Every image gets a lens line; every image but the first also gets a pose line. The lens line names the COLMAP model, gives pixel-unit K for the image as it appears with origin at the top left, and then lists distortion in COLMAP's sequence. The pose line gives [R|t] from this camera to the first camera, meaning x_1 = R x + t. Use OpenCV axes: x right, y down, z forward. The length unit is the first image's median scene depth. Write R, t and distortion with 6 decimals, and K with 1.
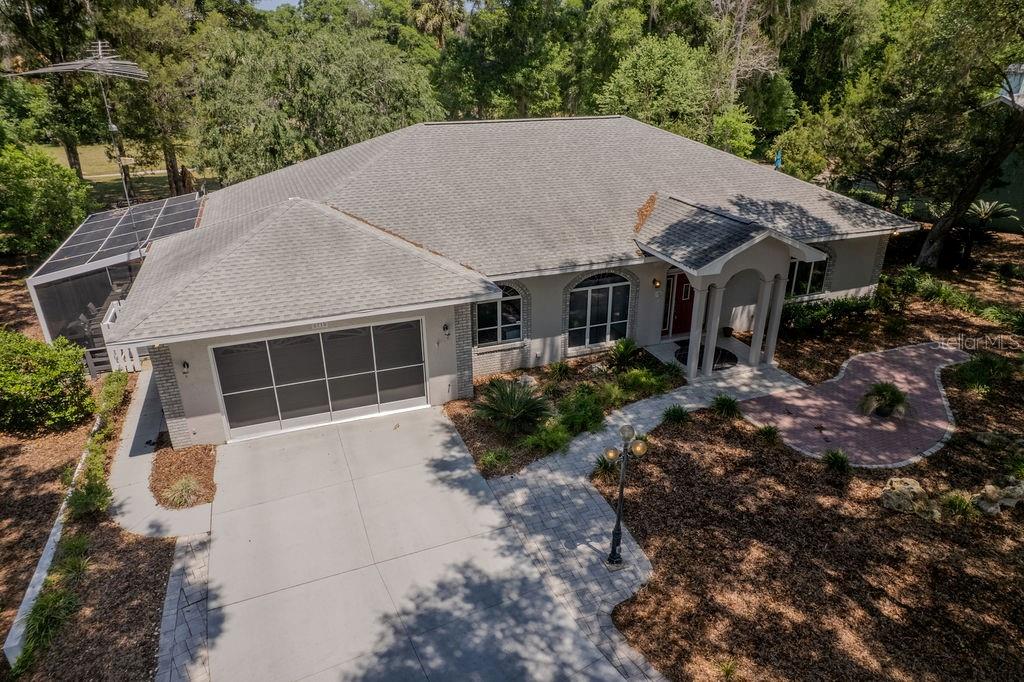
lens RADIAL K [[657.9, 0, 512.8], [0, 657.9, 345.5], [0, 0, 1]] dist [-0.063883, 0.041953]
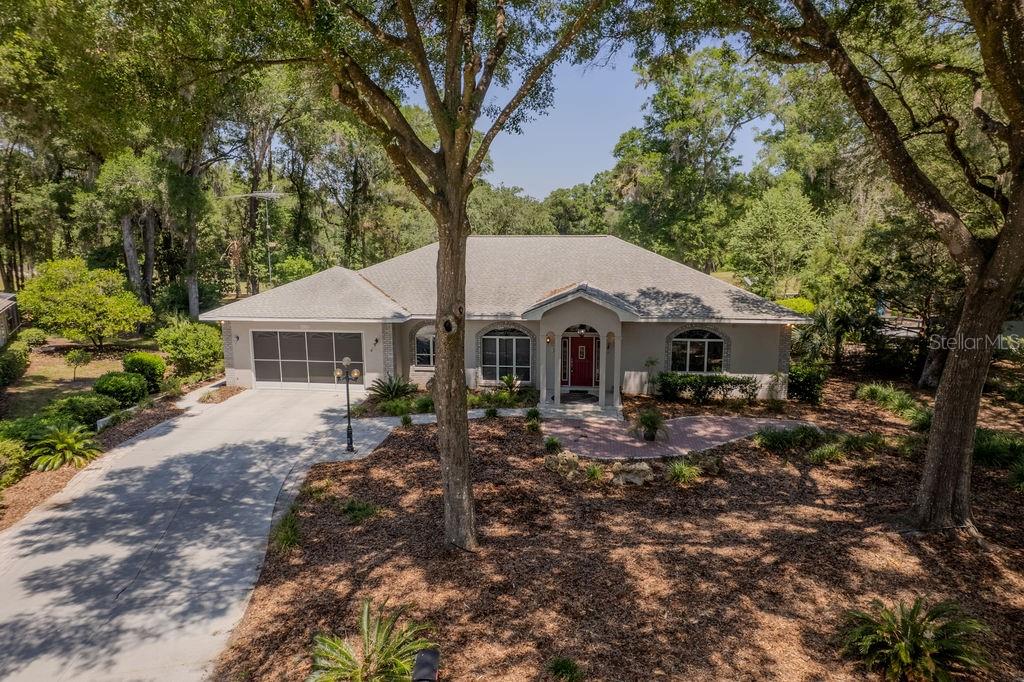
lens RADIAL K [[657.9, 0, 518.7], [0, 657.9, 345.5], [0, 0, 1]] dist [-0.063883, 0.041953]
pose [[0.886678, 0.080353, -0.455351, 0.870562], [-0.191029, 0.960472, -0.202491, 0.225305], [0.421081, 0.266529, 0.866979, -0.222664]]
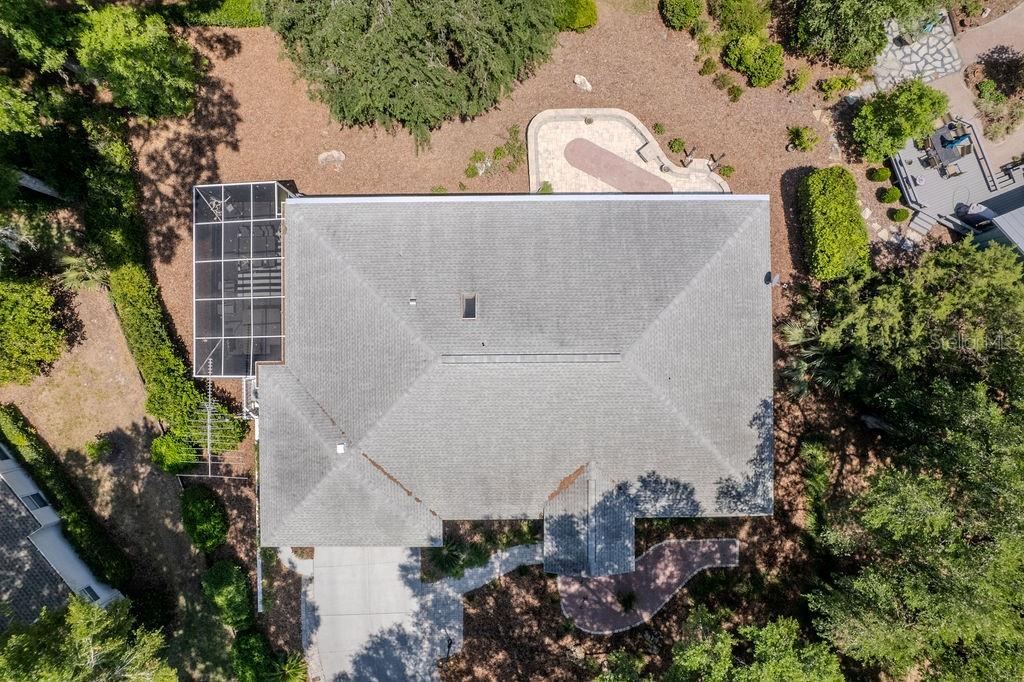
lens RADIAL K [[657.9, 0, 513.0], [0, 657.9, 330.4], [0, 0, 1]] dist [-0.063883, 0.041953]
pose [[0.937860, 0.347012, -0.000982, -0.035445], [-0.147109, 0.400146, 0.904567, -1.901393], [0.314288, -0.848213, 0.426330, 0.707368]]
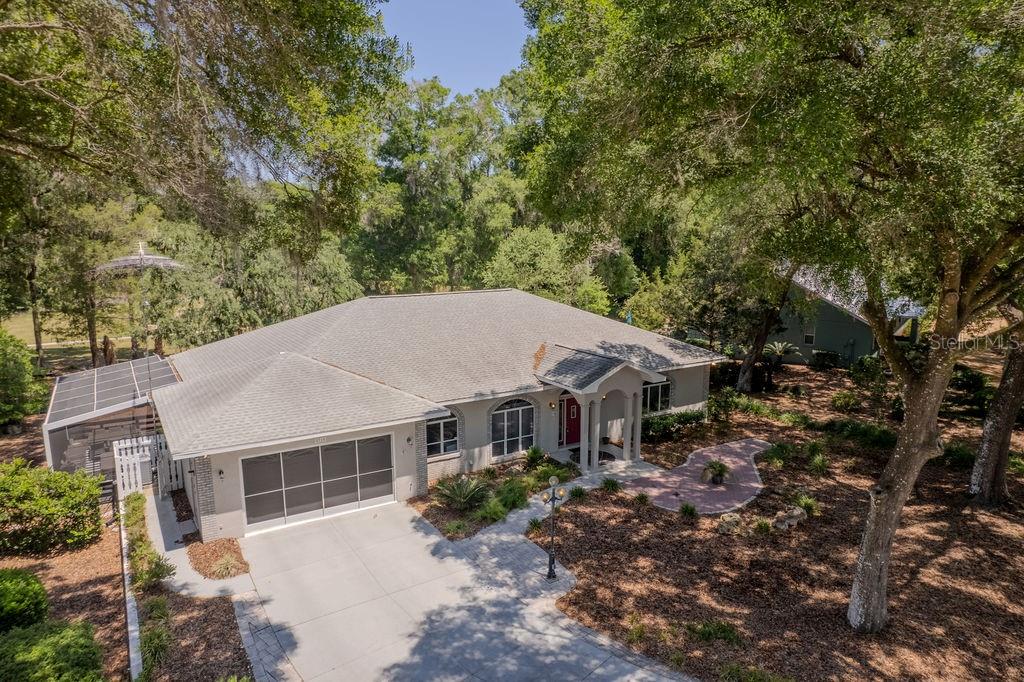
lens RADIAL K [[657.9, 0, 514.9], [0, 657.9, 343.2], [0, 0, 1]] dist [-0.063883, 0.041953]
pose [[0.979998, -0.031919, 0.196432, -0.137703], [0.079973, 0.967012, -0.241851, 0.117587], [-0.182232, 0.252722, 0.950223, -0.361132]]
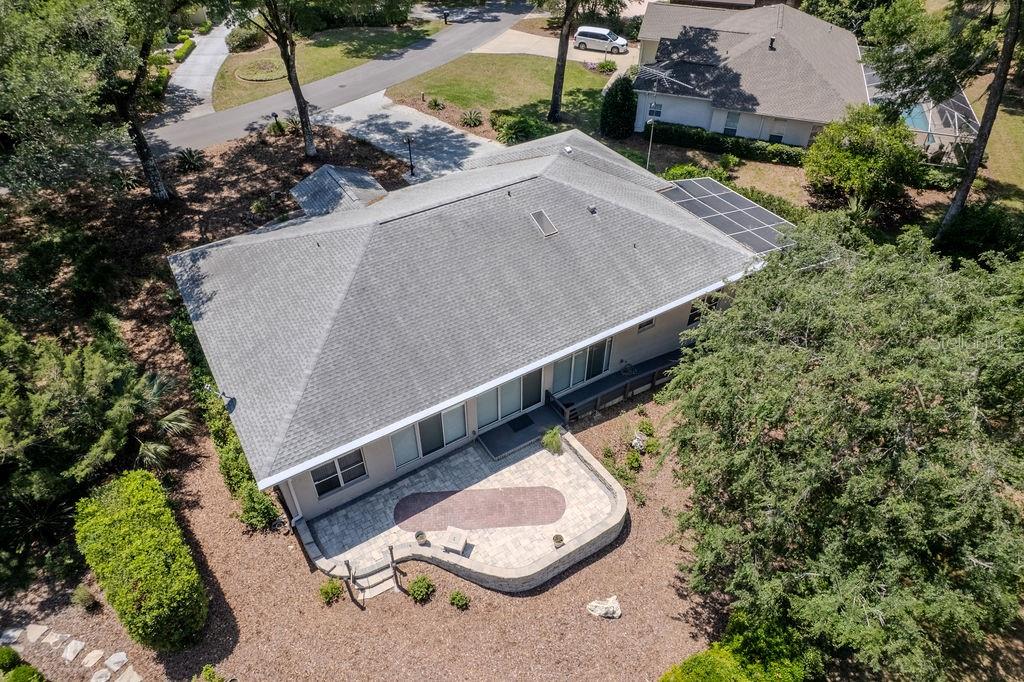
lens RADIAL K [[657.9, 0, 515.0], [0, 657.9, 332.2], [0, 0, 1]] dist [-0.063883, 0.041953]
pose [[-0.979913, 0.132541, -0.149008, 0.175321], [-0.078407, 0.430959, 0.898958, -1.736021], [0.183365, 0.892584, -0.411911, 2.274861]]
